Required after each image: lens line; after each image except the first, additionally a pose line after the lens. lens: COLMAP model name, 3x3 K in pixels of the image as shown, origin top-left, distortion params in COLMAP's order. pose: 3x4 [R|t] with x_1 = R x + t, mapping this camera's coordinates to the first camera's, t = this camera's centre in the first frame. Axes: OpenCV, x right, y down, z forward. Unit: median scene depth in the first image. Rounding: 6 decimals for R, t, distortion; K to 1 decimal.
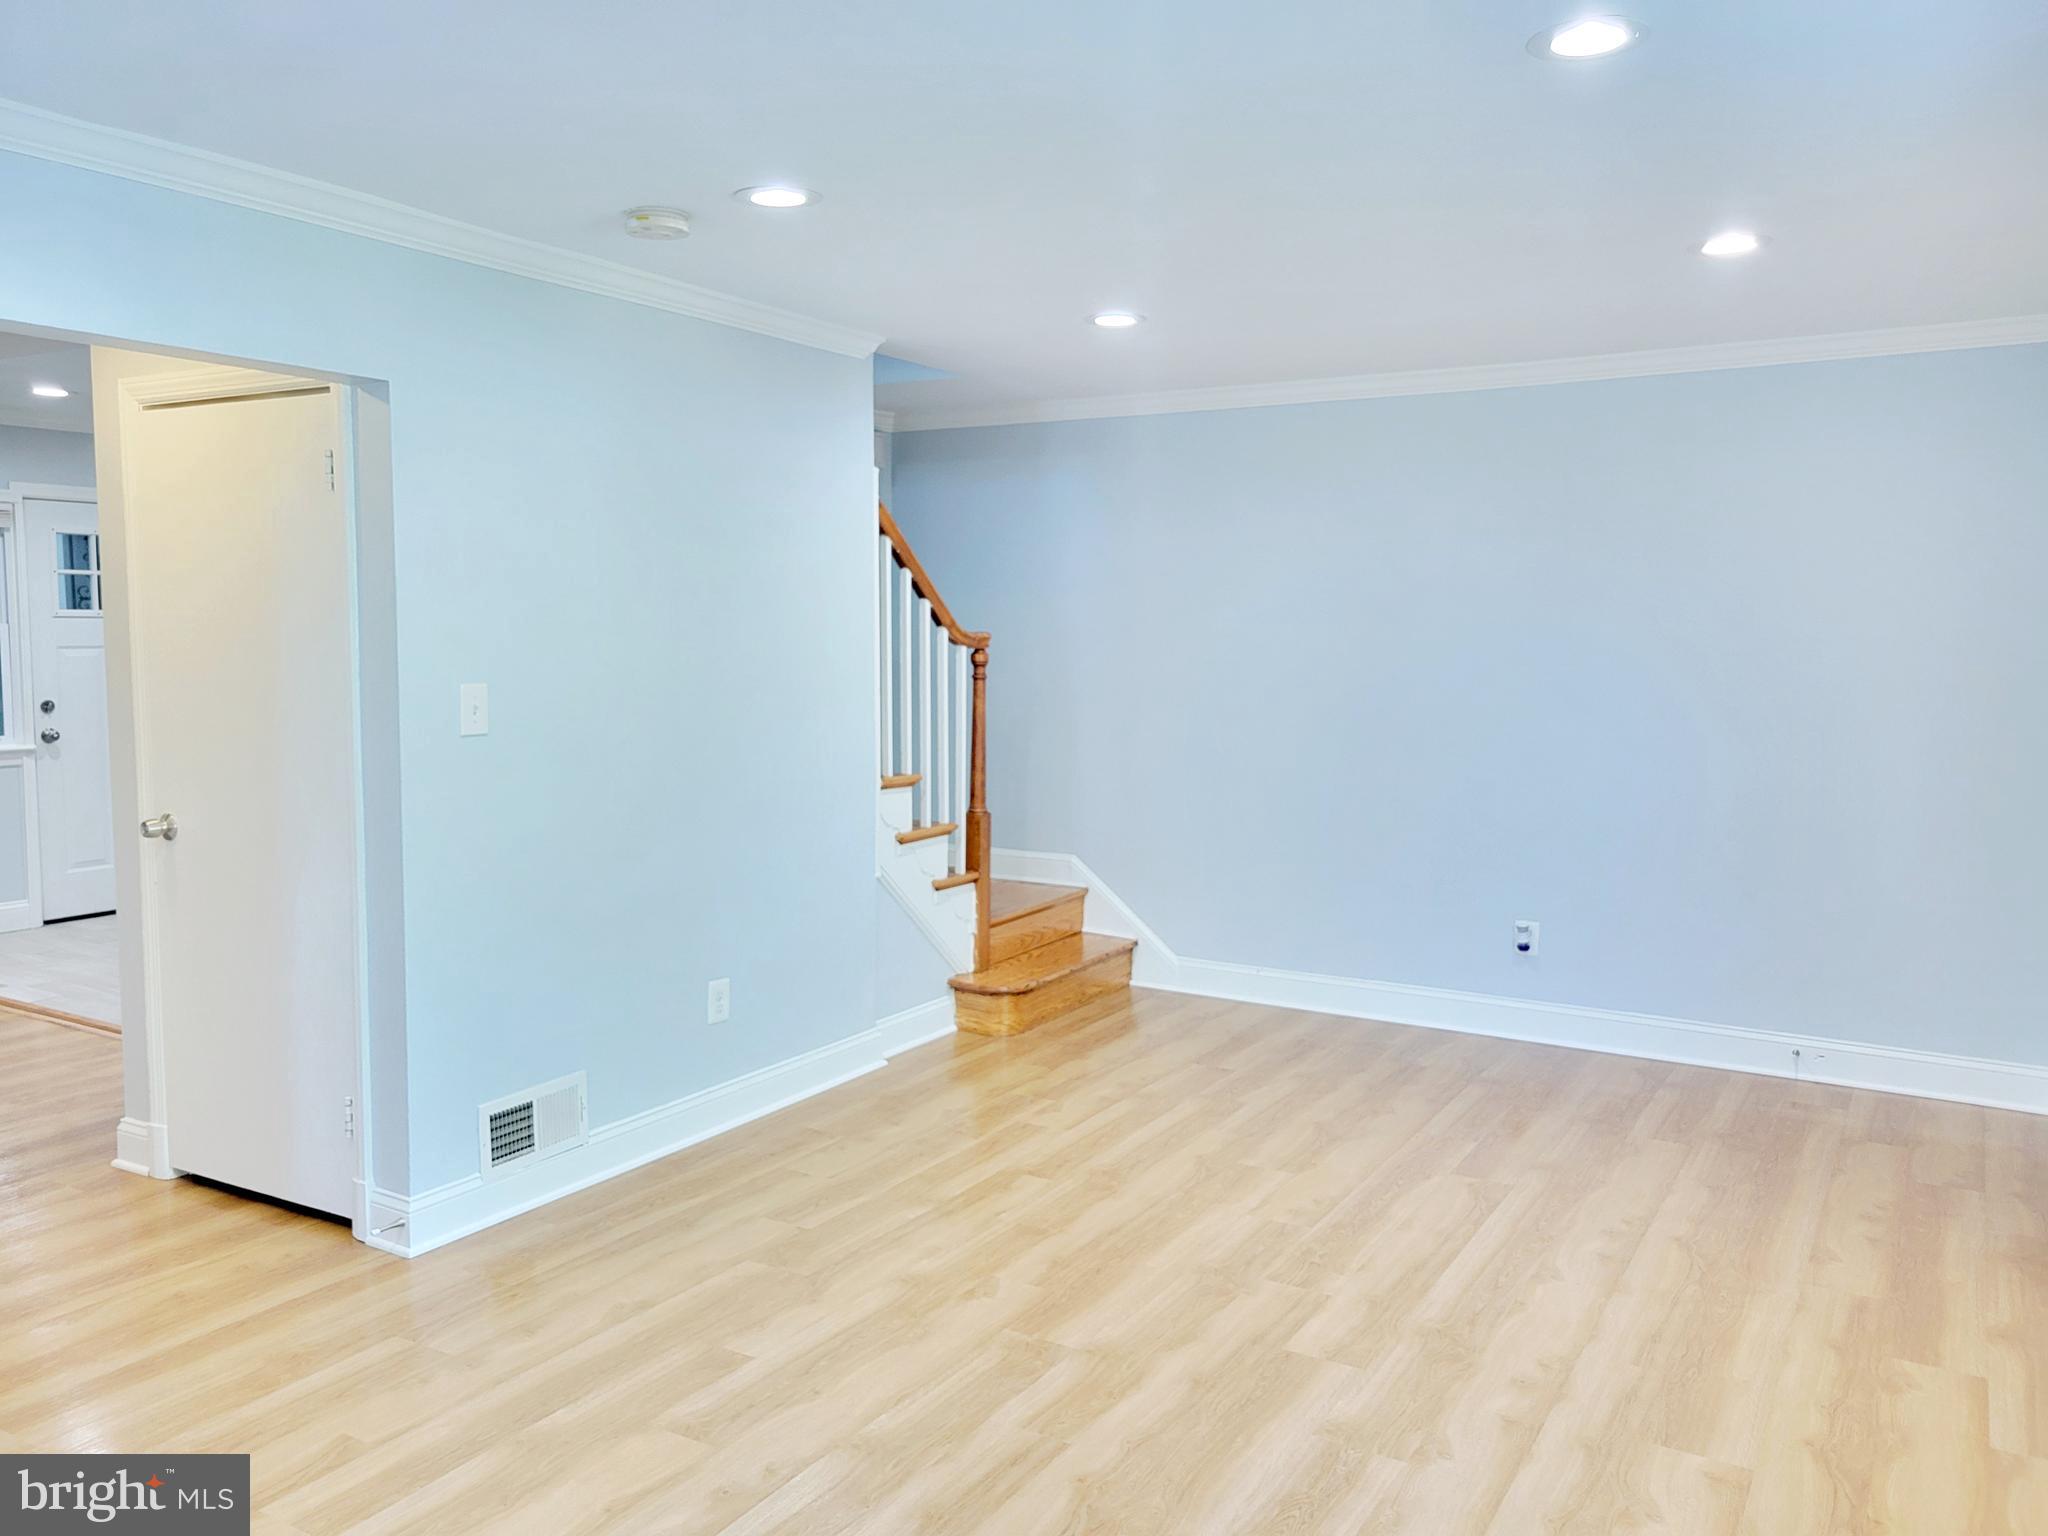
lens RADIAL K [[1552.2, 0, 1058.2], [0, 1552.2, 737.7], [0, 0, 1]] dist [0.024009, -0.003700]
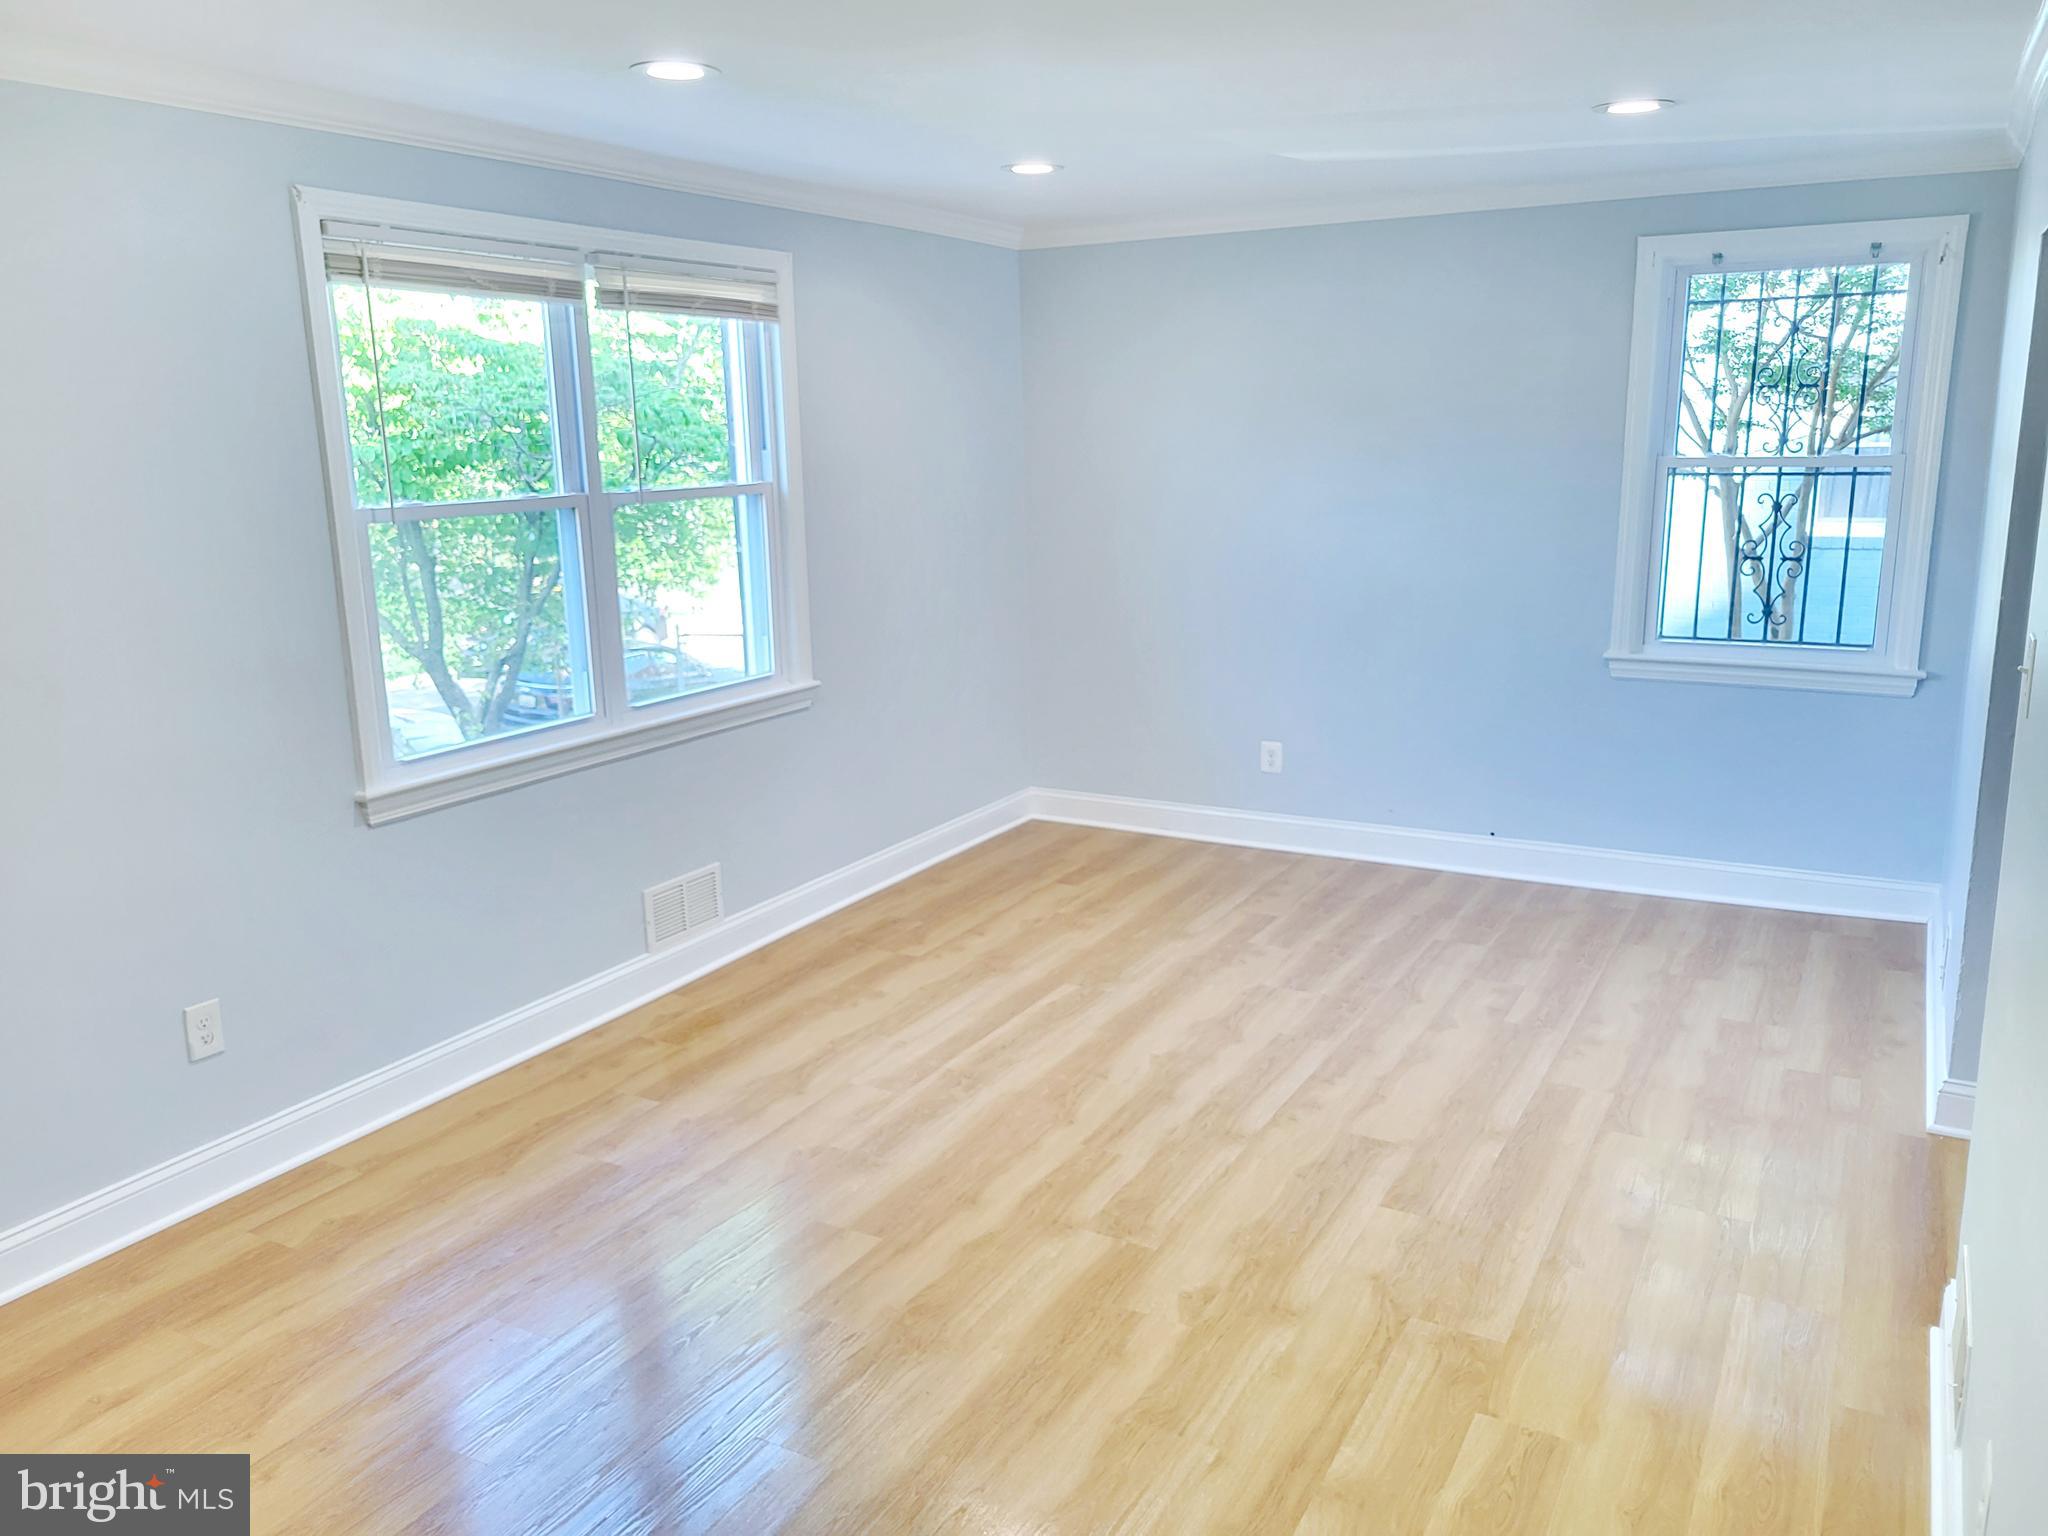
lens RADIAL K [[1558.0, 0, 1042.4], [0, 1558.0, 768.5], [0, 0, 1]] dist [0.034884, -0.001776]
pose [[-0.999572, 0.018239, -0.022889, 0.045882], [0.010830, 0.957063, 0.289679, -0.165718], [0.027189, 0.289307, -0.956850, 1.551275]]
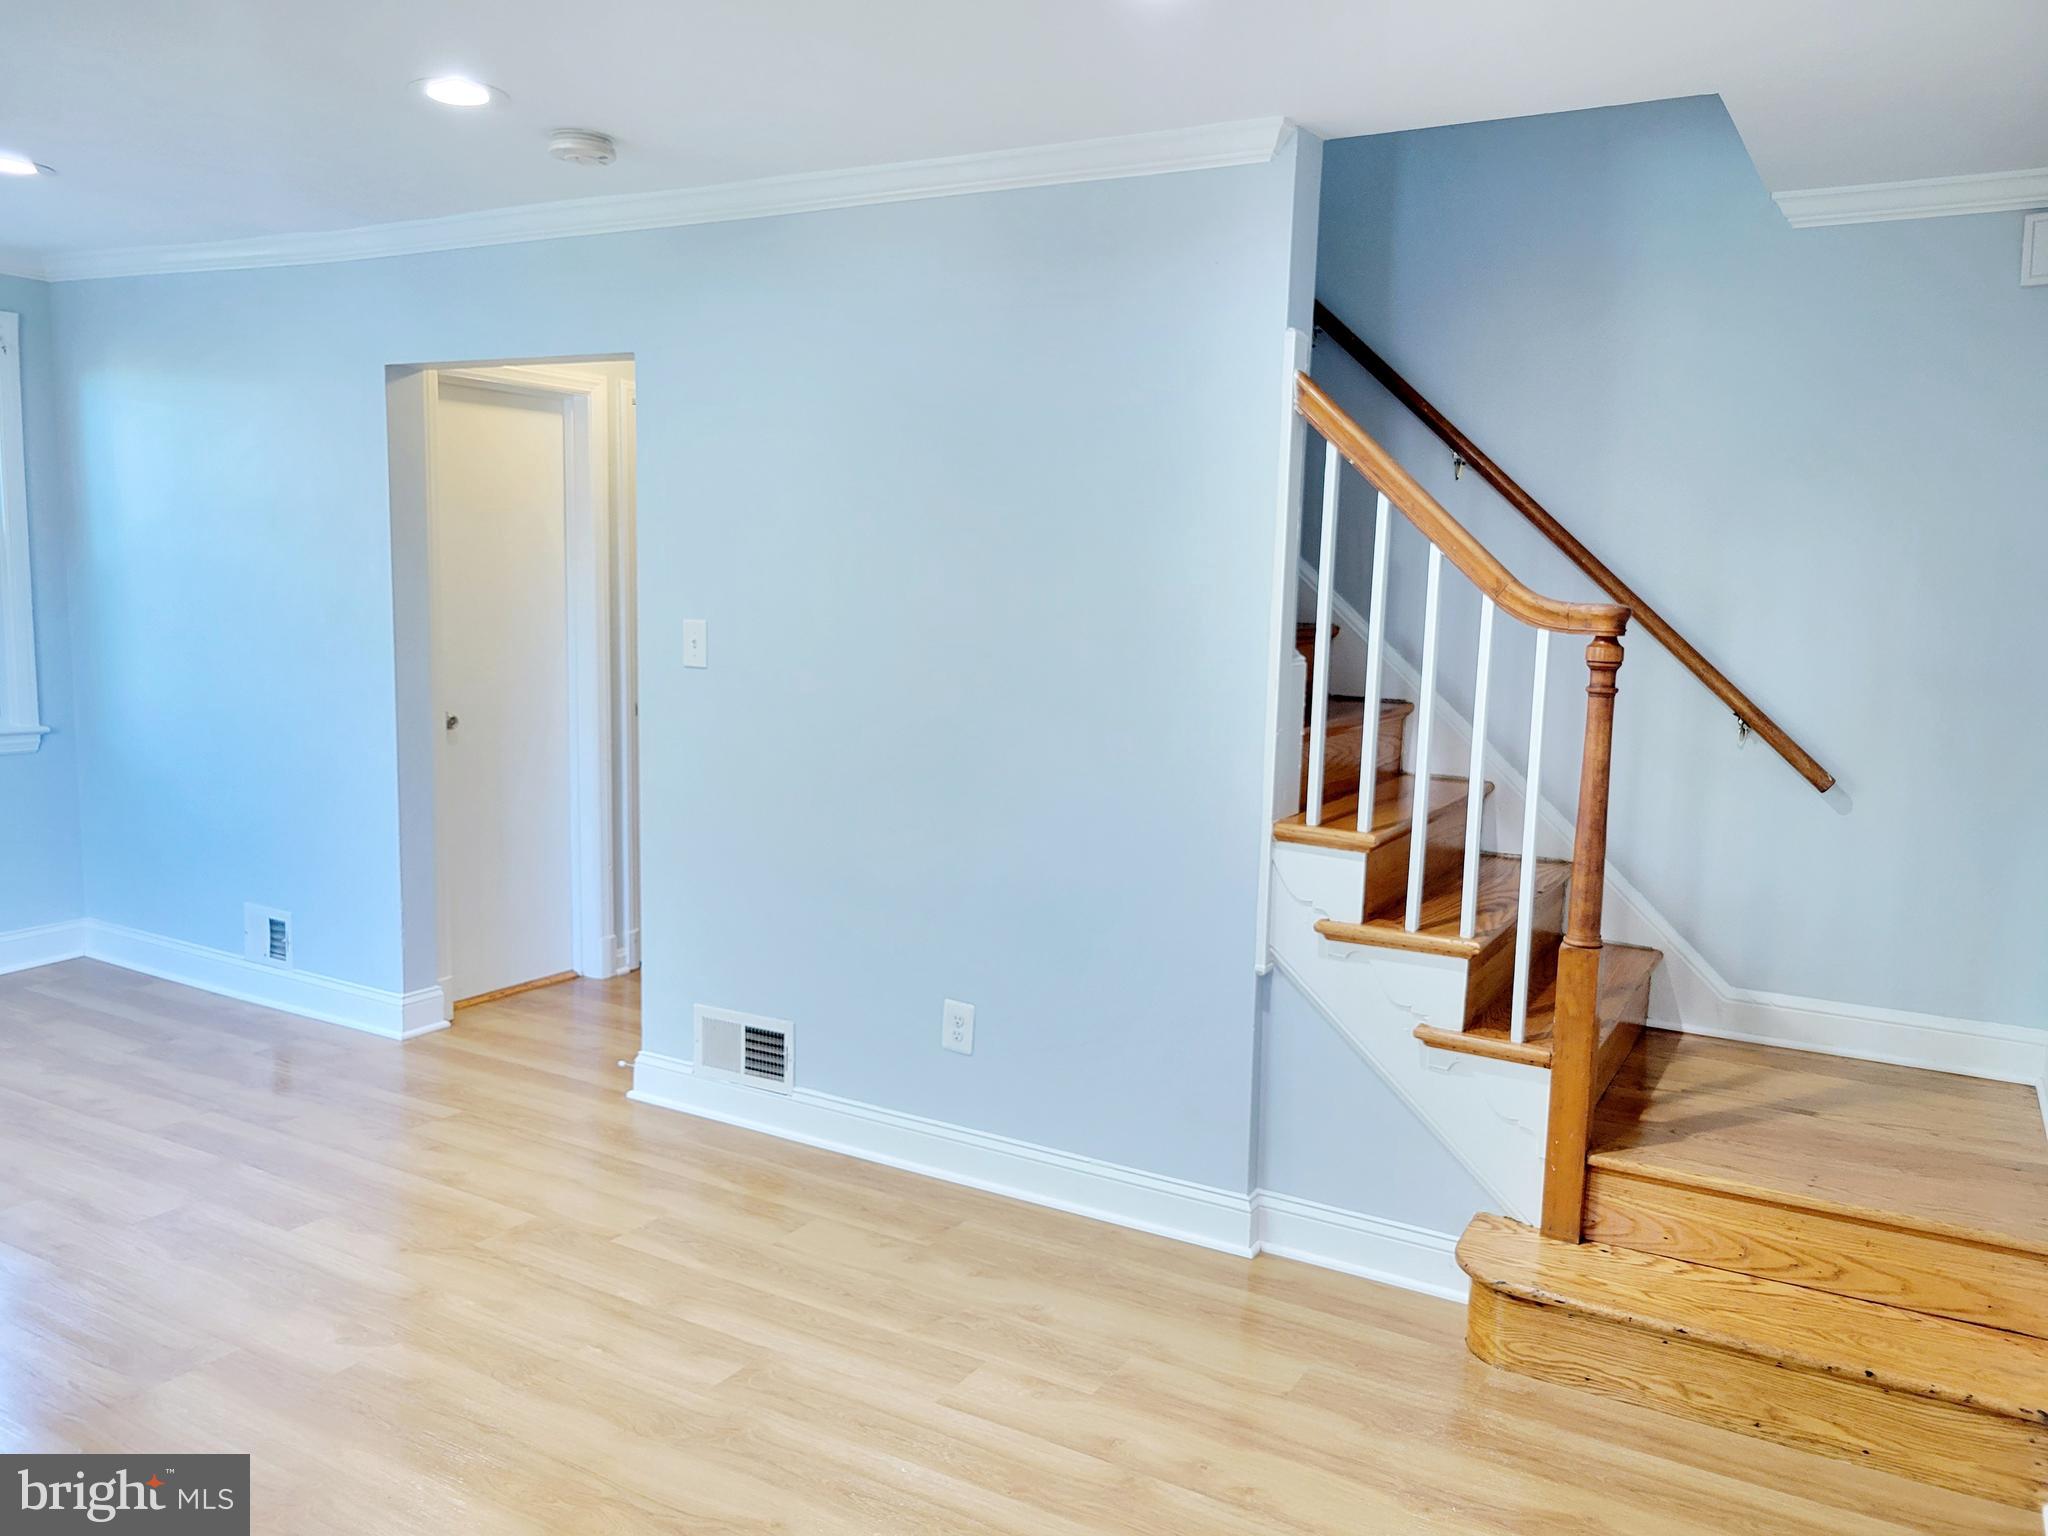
lens RADIAL K [[1558.0, 0, 1042.4], [0, 1558.0, 768.5], [0, 0, 1]] dist [0.034884, -0.001776]
pose [[0.011017, 0.125916, -0.991980, 0.685427], [-0.099892, 0.987216, 0.124202, -0.086931], [0.994937, 0.097723, 0.023455, 1.170438]]
